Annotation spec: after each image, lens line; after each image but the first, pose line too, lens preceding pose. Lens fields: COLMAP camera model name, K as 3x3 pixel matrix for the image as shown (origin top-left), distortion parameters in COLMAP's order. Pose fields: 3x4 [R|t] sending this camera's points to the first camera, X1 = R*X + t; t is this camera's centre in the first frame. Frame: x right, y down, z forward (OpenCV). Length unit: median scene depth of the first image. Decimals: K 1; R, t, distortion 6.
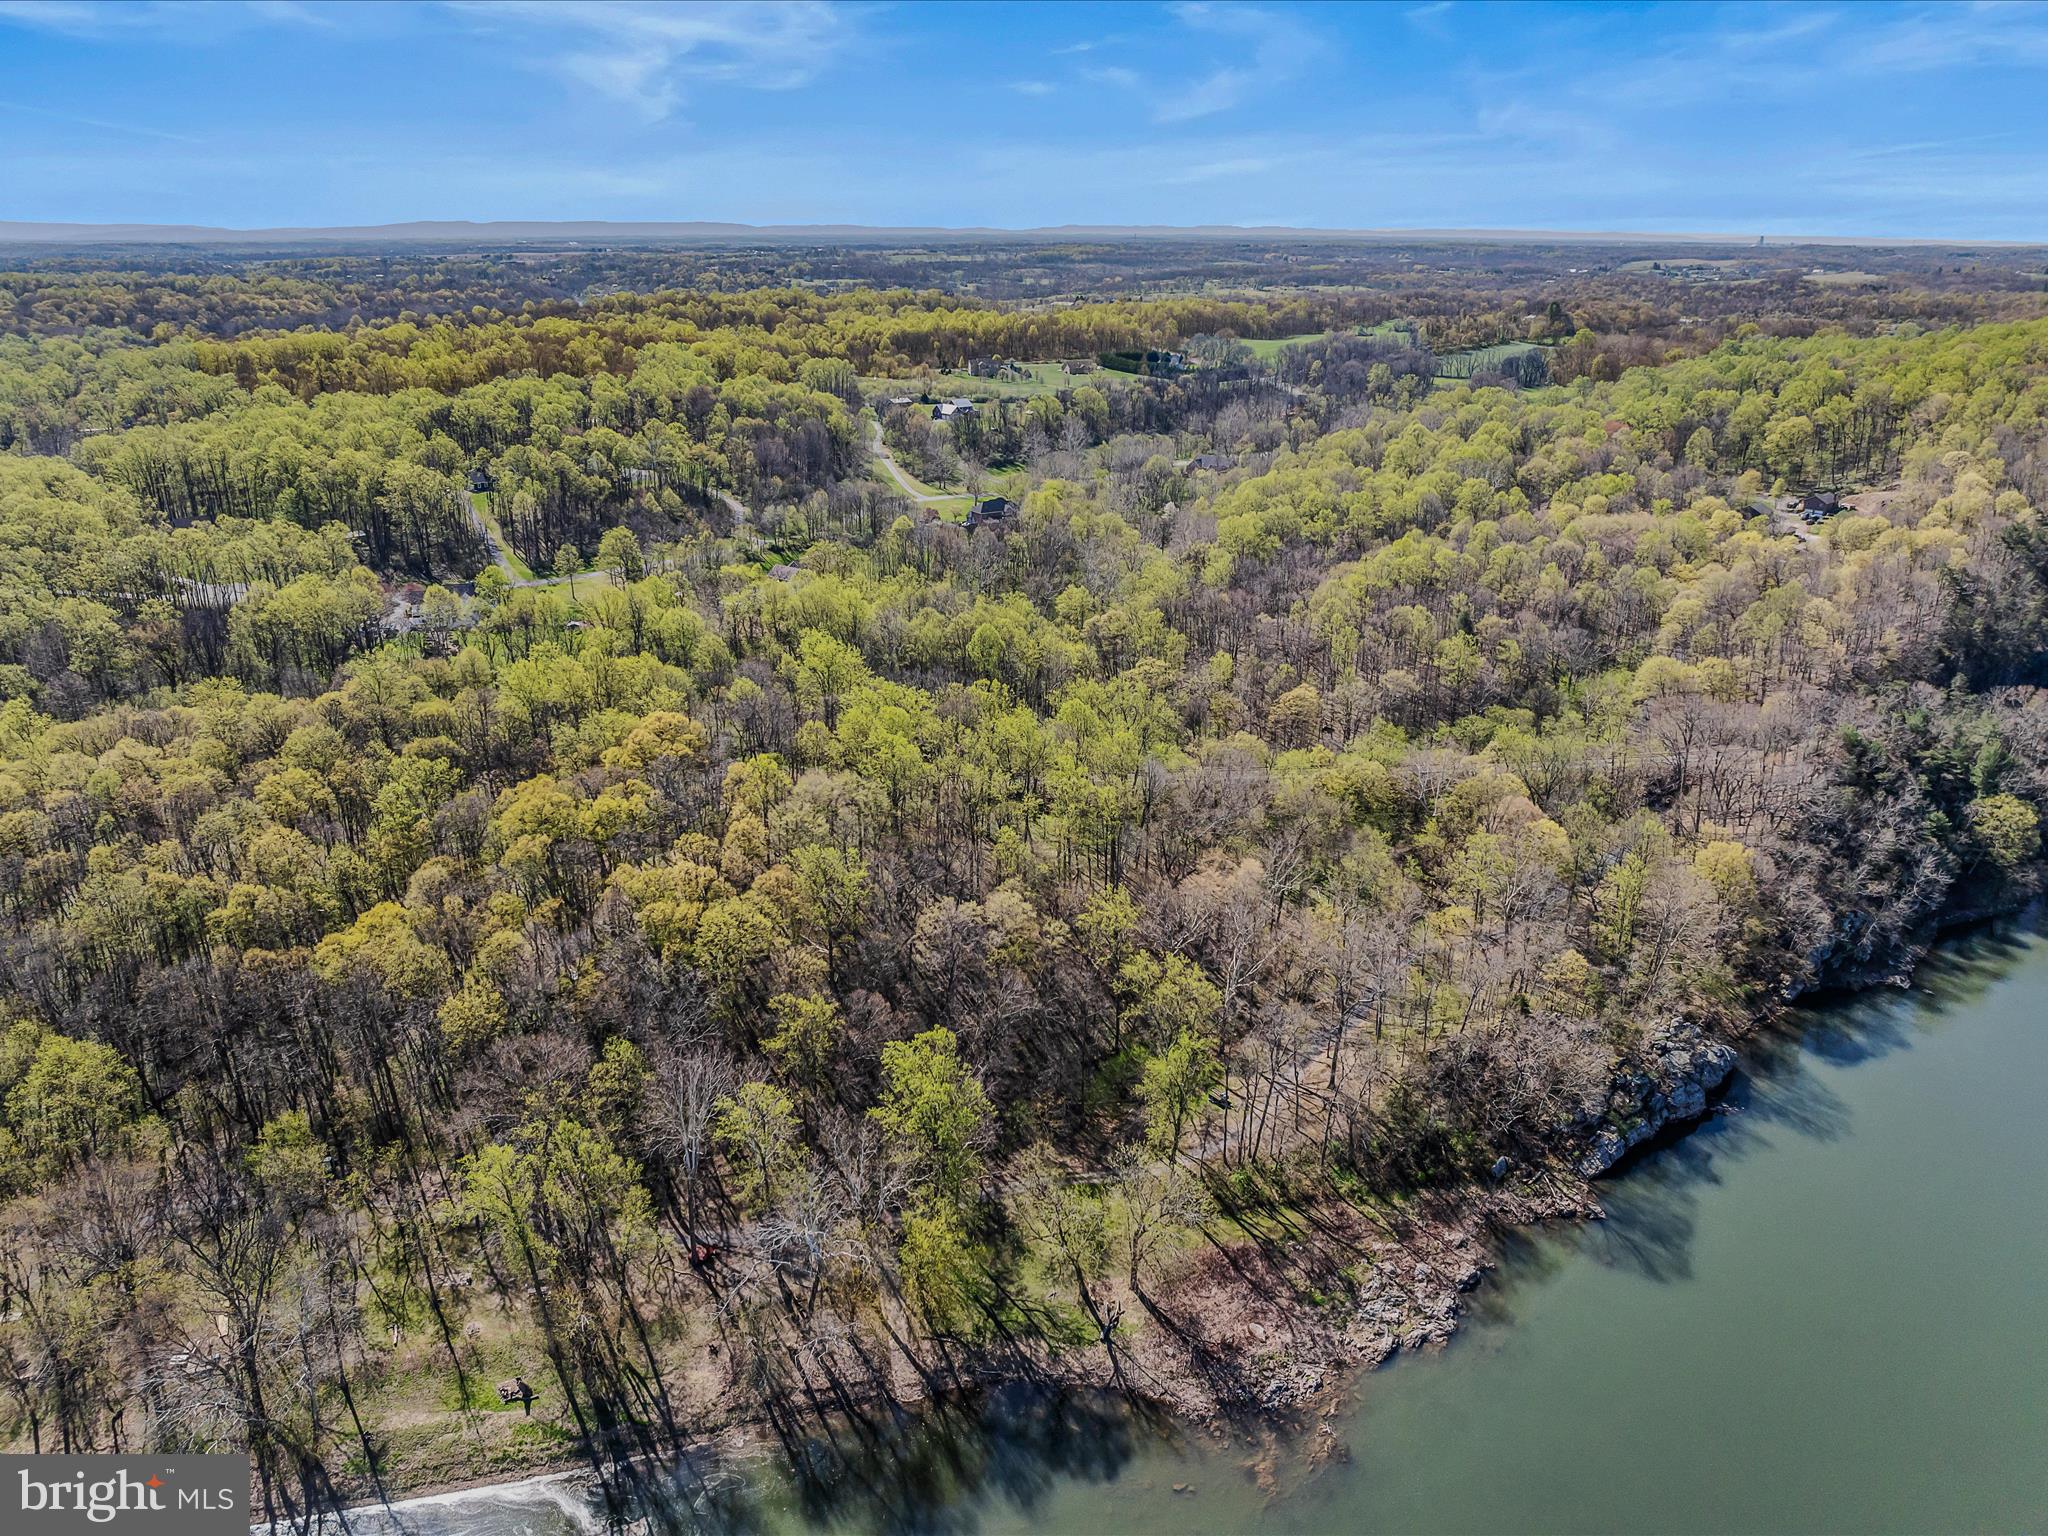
lens RADIAL K [[1435.6, 0, 1031.6], [0, 1435.6, 762.9], [0, 0, 1]] dist [-0.044646, 0.015604]
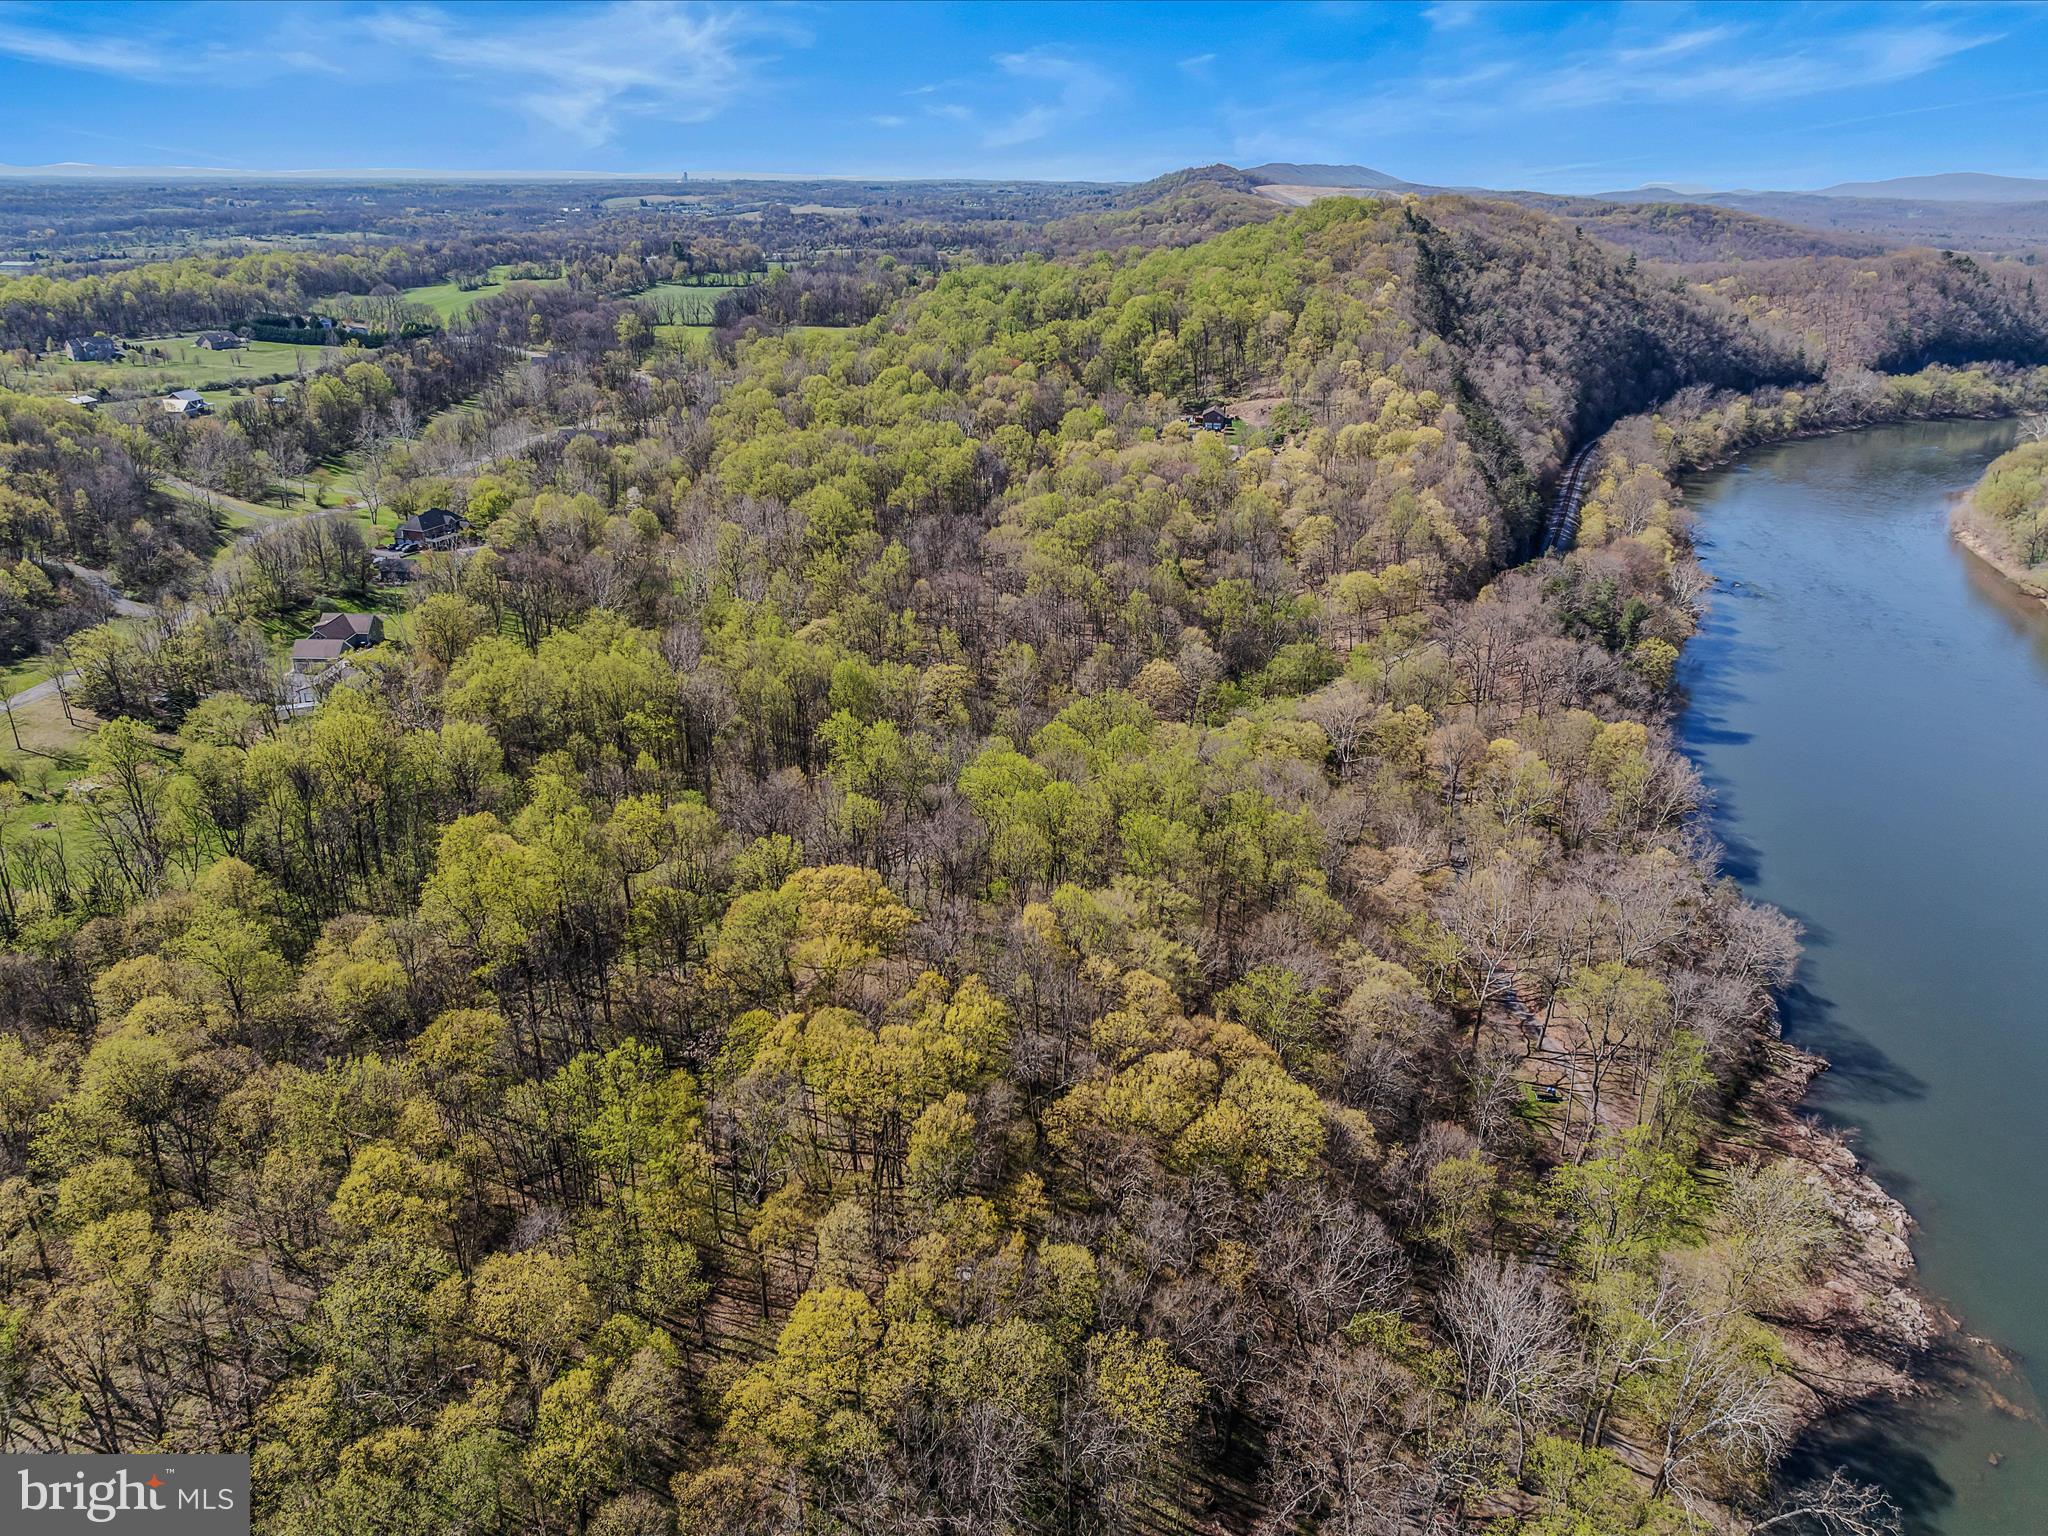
lens RADIAL K [[1435.6, 0, 1034.5], [0, 1435.6, 769.1], [0, 0, 1]] dist [-0.044646, 0.015604]
pose [[0.774858, -0.233784, 0.587316, -0.352762], [0.208807, 0.971606, 0.111270, -0.084942], [-0.596653, 0.036418, 0.801673, 0.236349]]
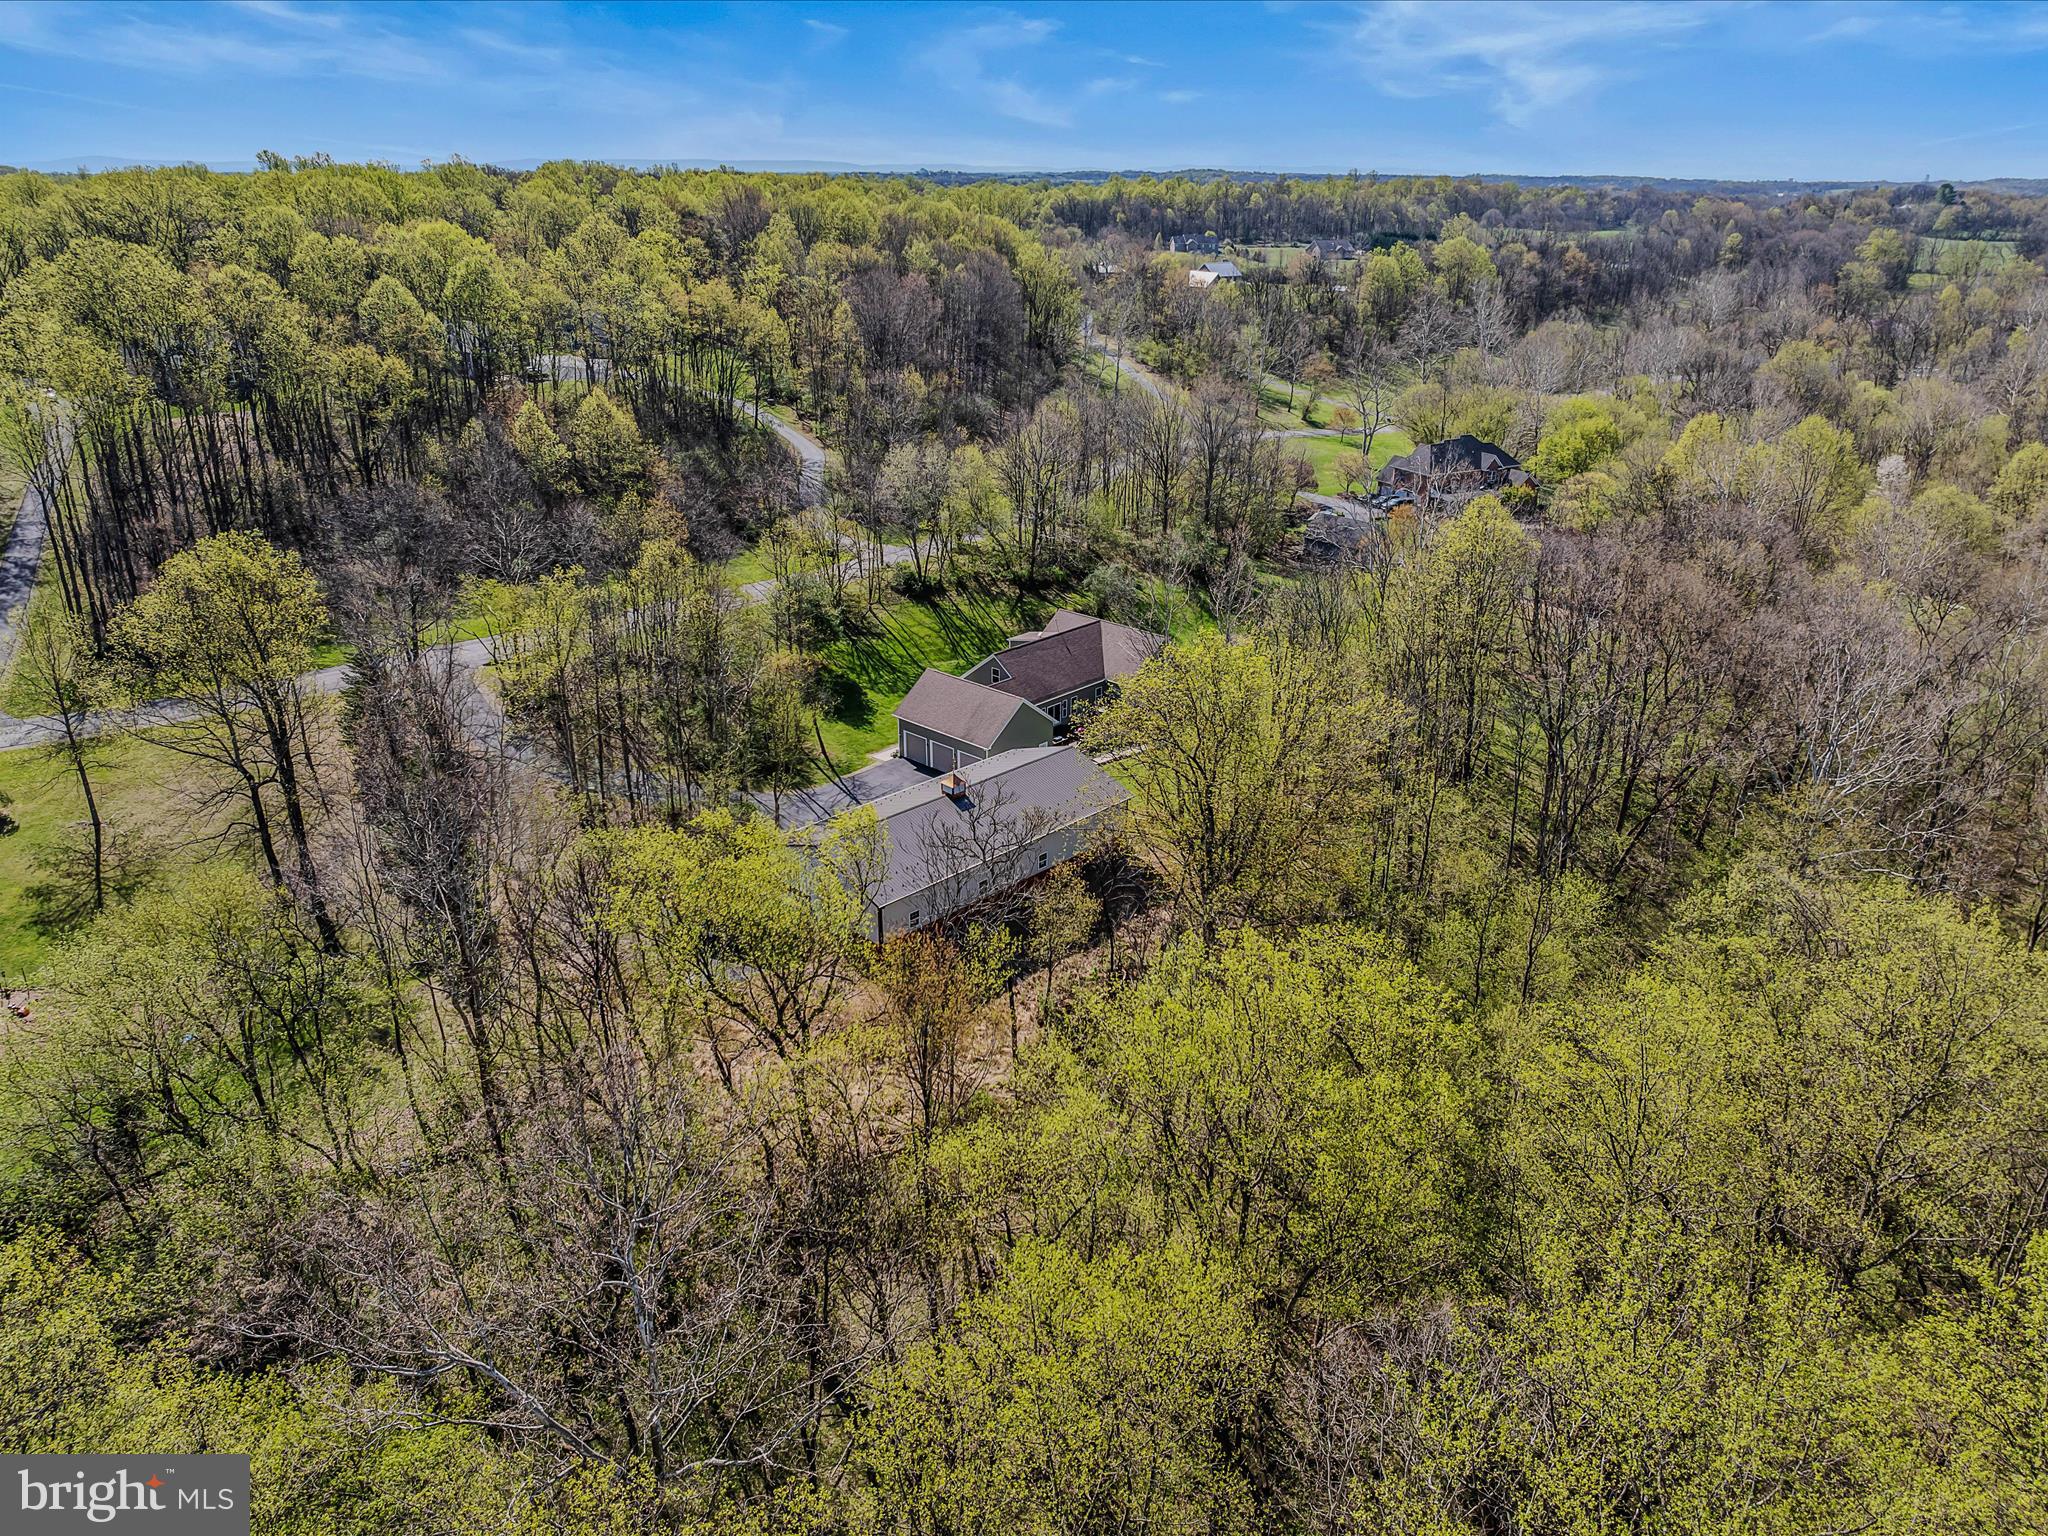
lens RADIAL K [[1435.6, 0, 1024.8], [0, 1435.6, 768.2], [0, 0, 1]] dist [-0.044646, 0.015604]
pose [[0.997389, 0.025288, -0.067650, -0.155611], [-0.022689, 0.998985, 0.038911, -0.142365], [0.068565, -0.037274, 0.996950, 0.803159]]
